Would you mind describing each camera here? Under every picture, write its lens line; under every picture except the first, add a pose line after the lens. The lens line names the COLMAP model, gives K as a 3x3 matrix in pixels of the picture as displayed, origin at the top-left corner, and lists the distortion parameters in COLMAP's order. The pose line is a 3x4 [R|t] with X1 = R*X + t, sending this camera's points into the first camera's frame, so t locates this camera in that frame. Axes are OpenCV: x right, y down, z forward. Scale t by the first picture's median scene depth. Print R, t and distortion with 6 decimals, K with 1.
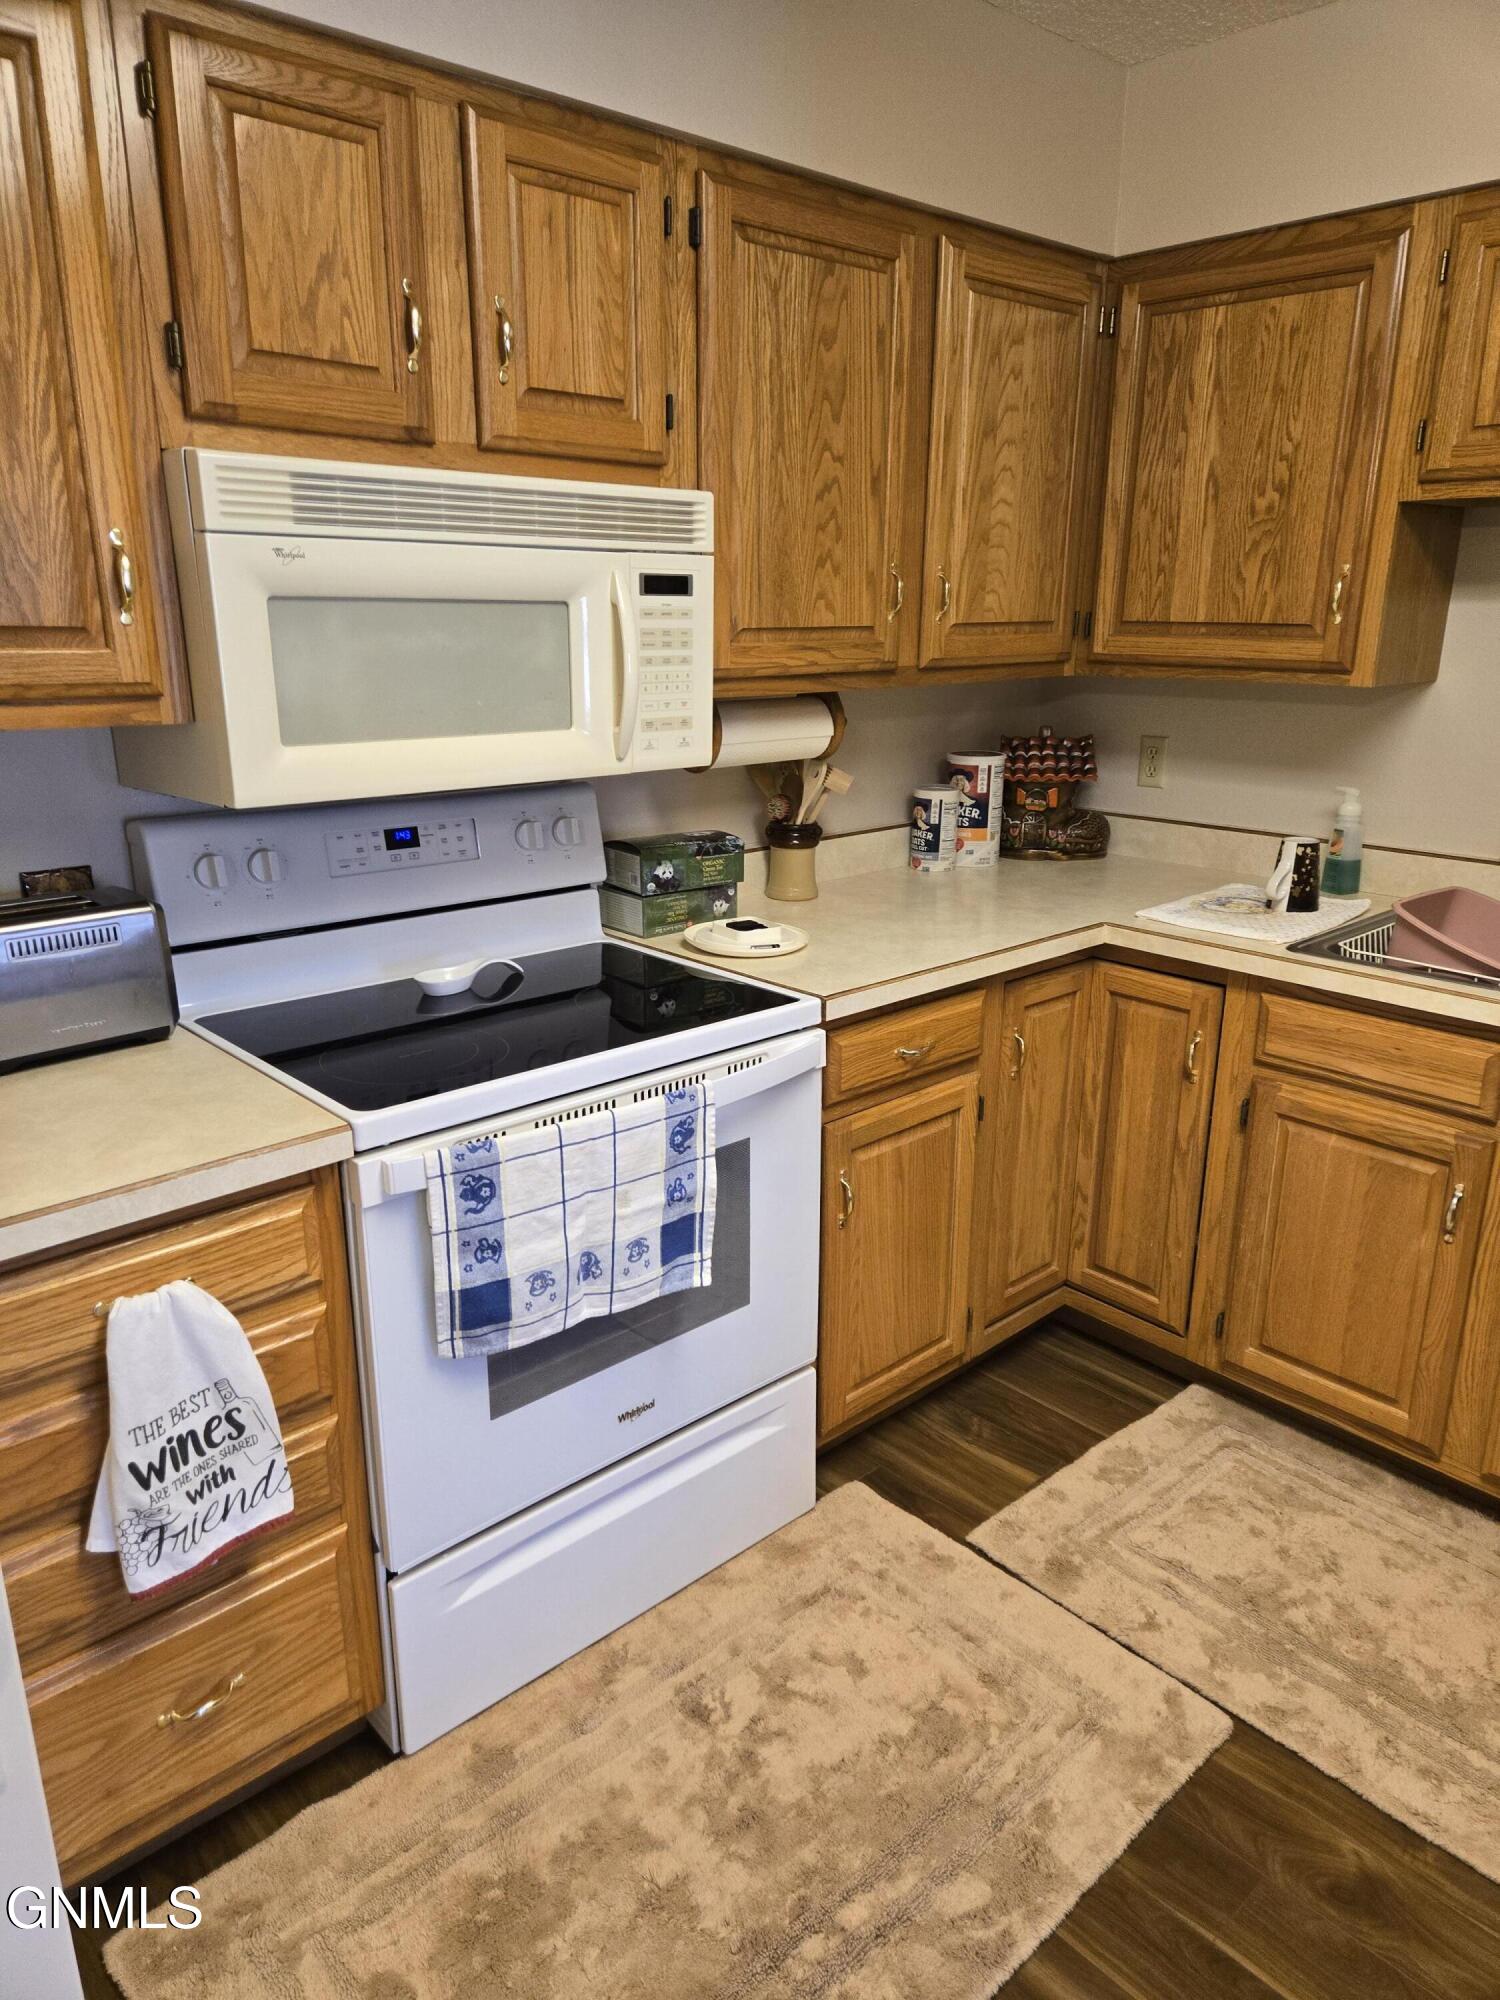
lens RADIAL K [[1331.7, 0, 761.6], [0, 1331.7, 1015.9], [0, 0, 1]] dist [0.082530, -0.073565]
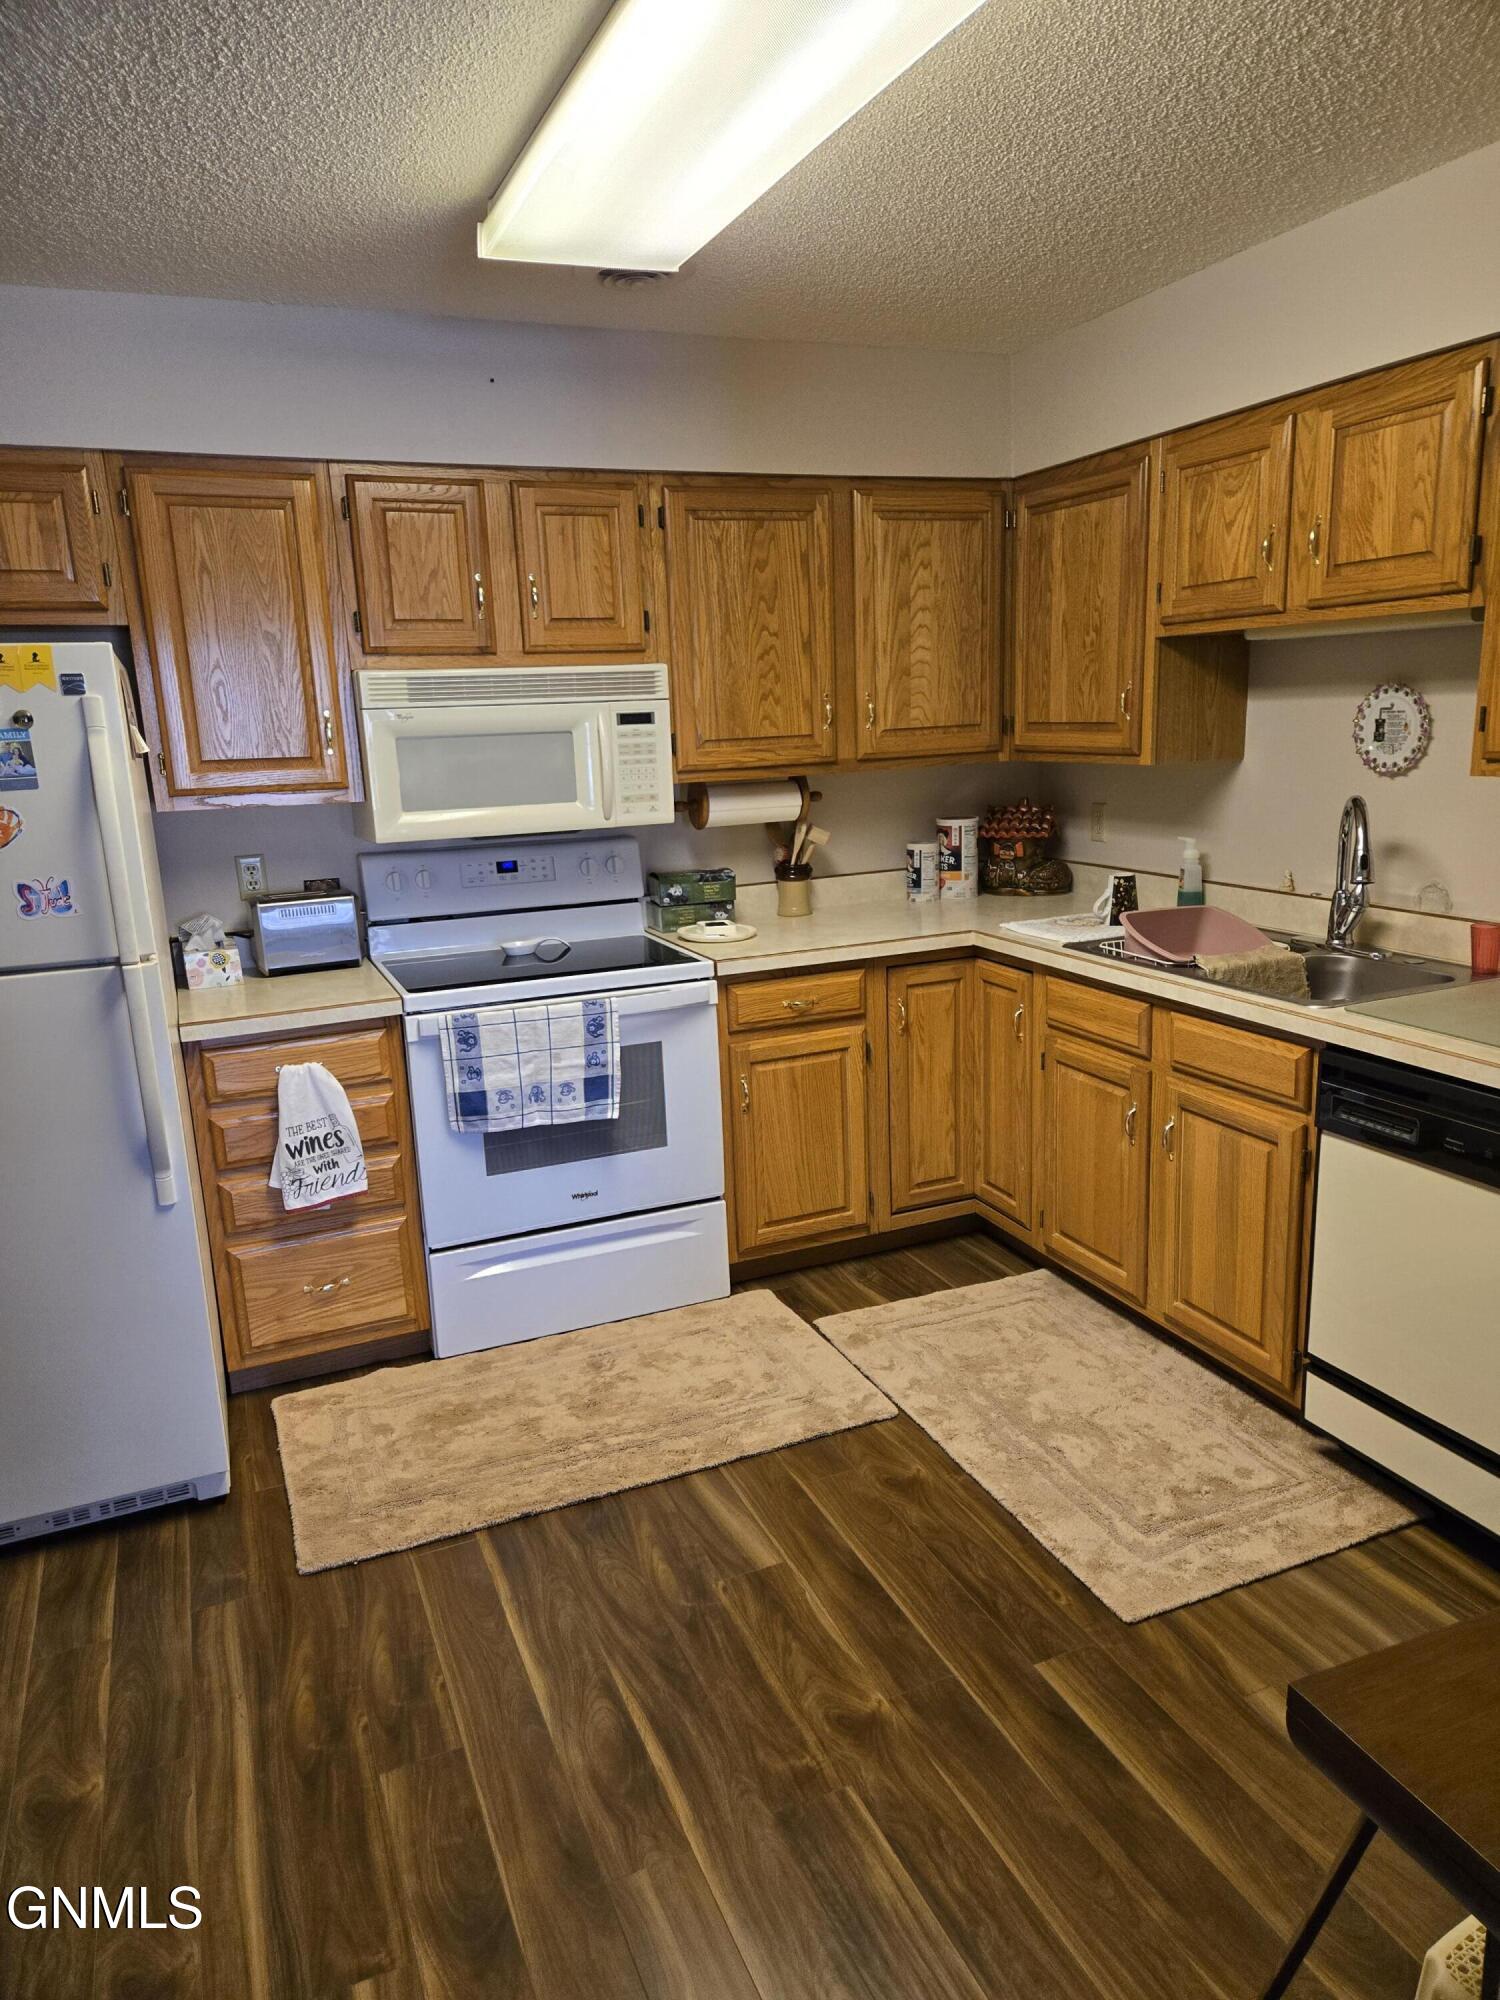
lens RADIAL K [[1338.7, 0, 757.4], [0, 1338.7, 1018.3], [0, 0, 1]] dist [0.081994, -0.069164]
pose [[0.939664, 0.035980, -0.340202, 0.588984], [-0.057252, 0.996968, -0.052694, 0.125963], [0.337275, 0.068992, 0.938875, -0.472057]]
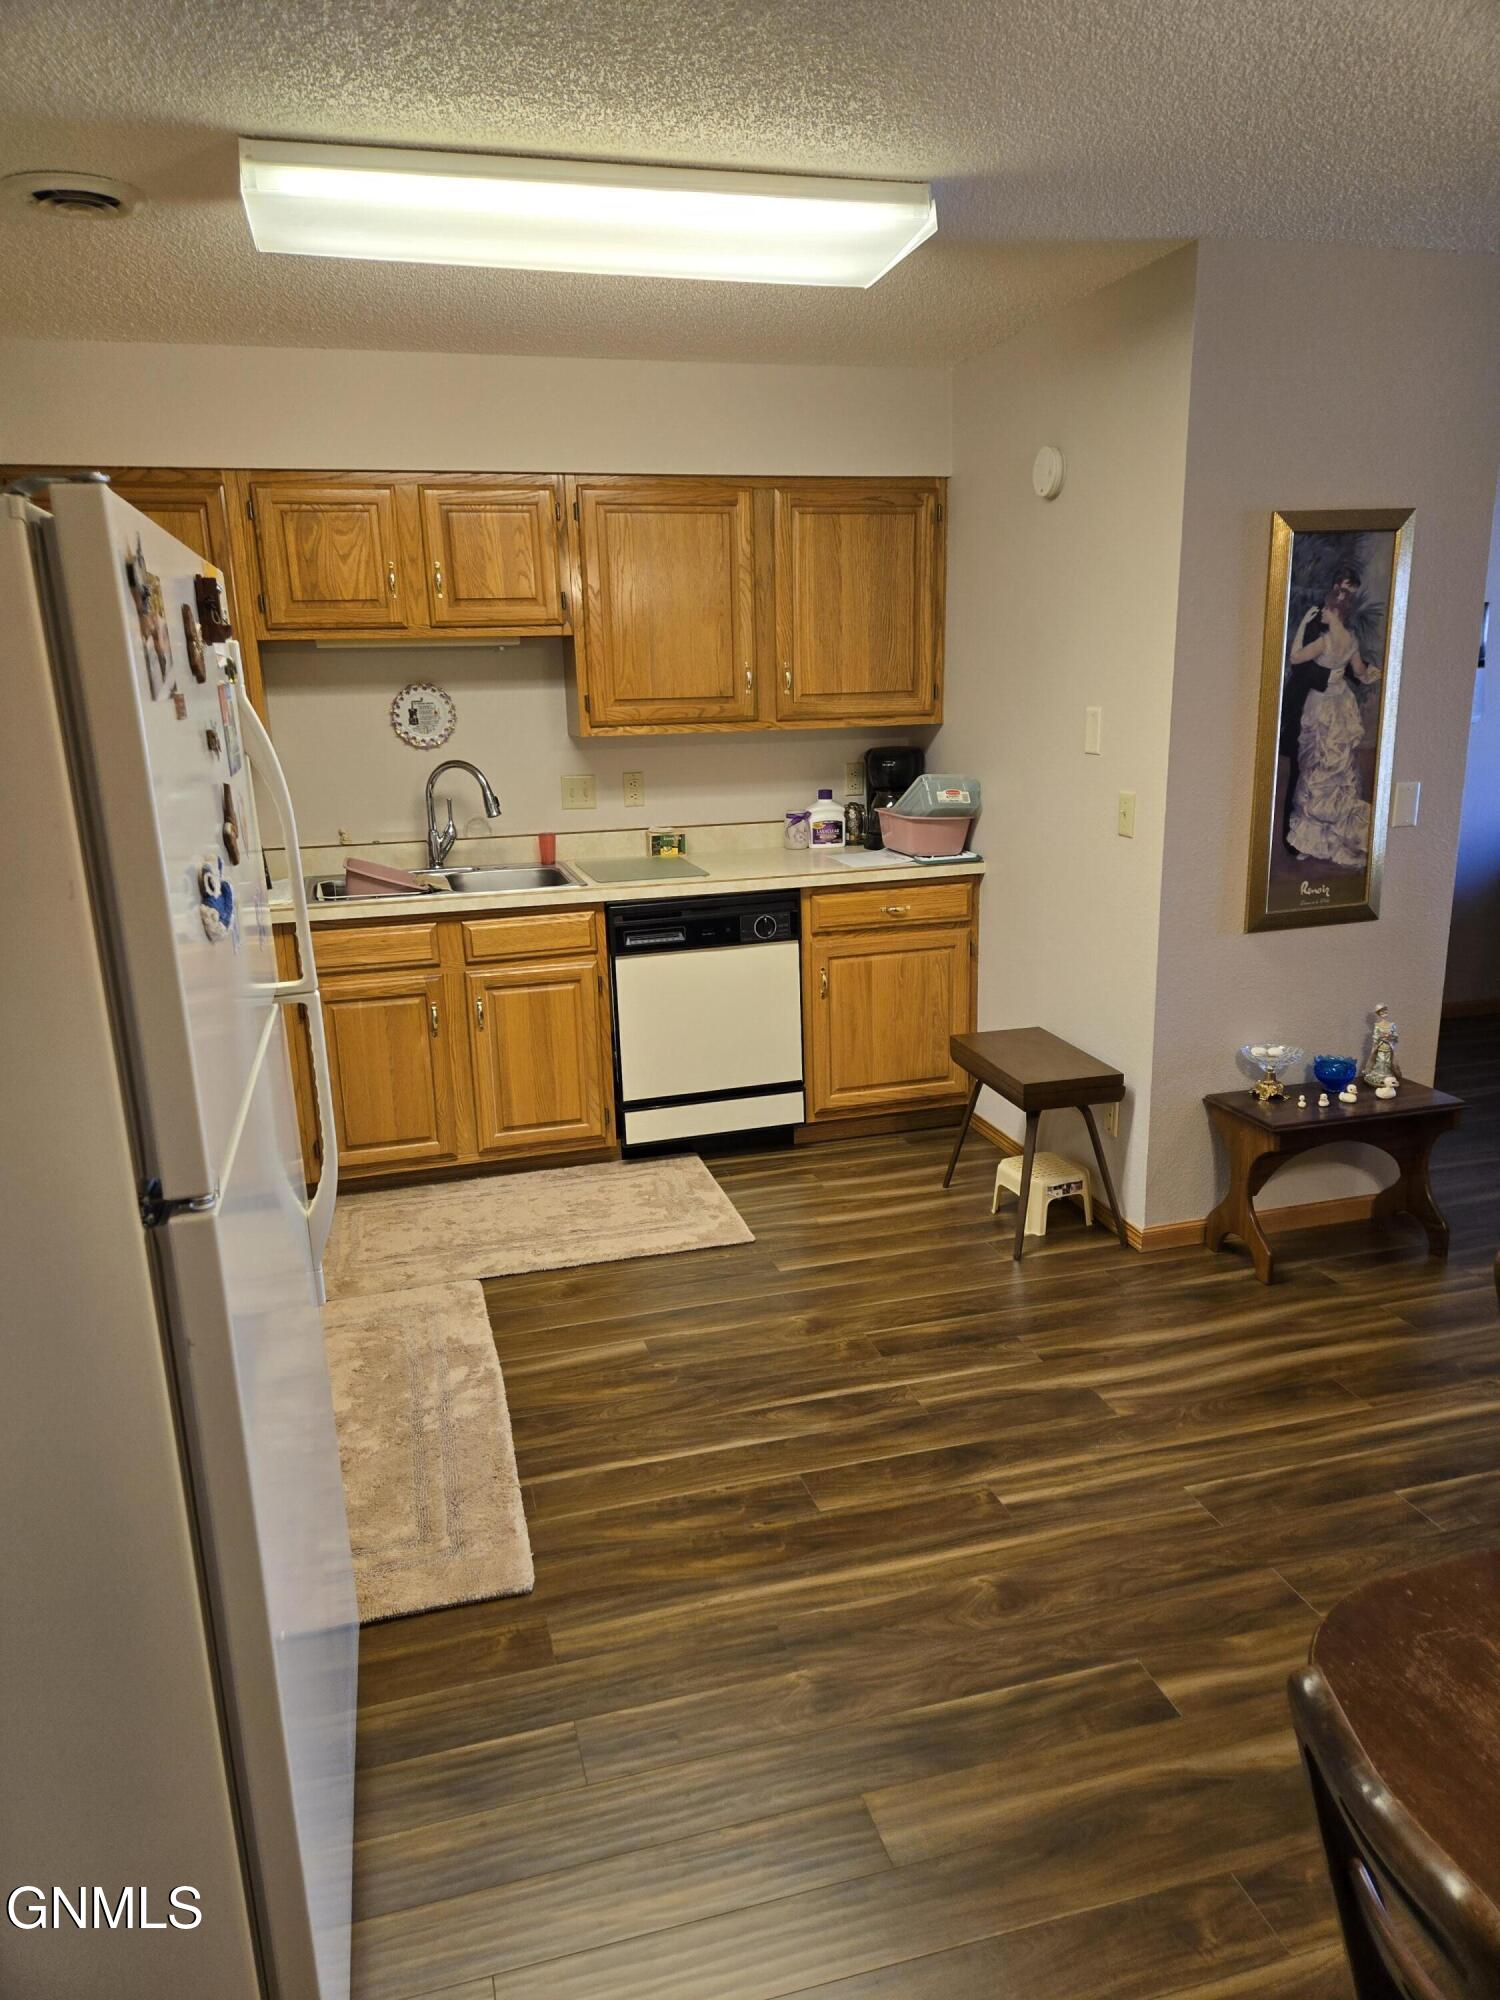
lens RADIAL K [[1337.2, 0, 733.2], [0, 1337.2, 1006.7], [0, 0, 1]] dist [0.091368, -0.104432]
pose [[0.466937, -0.235983, 0.852222, -0.820062], [0.292630, 0.950672, 0.102910, 0.056560], [-0.834468, 0.201334, 0.512960, -0.275249]]
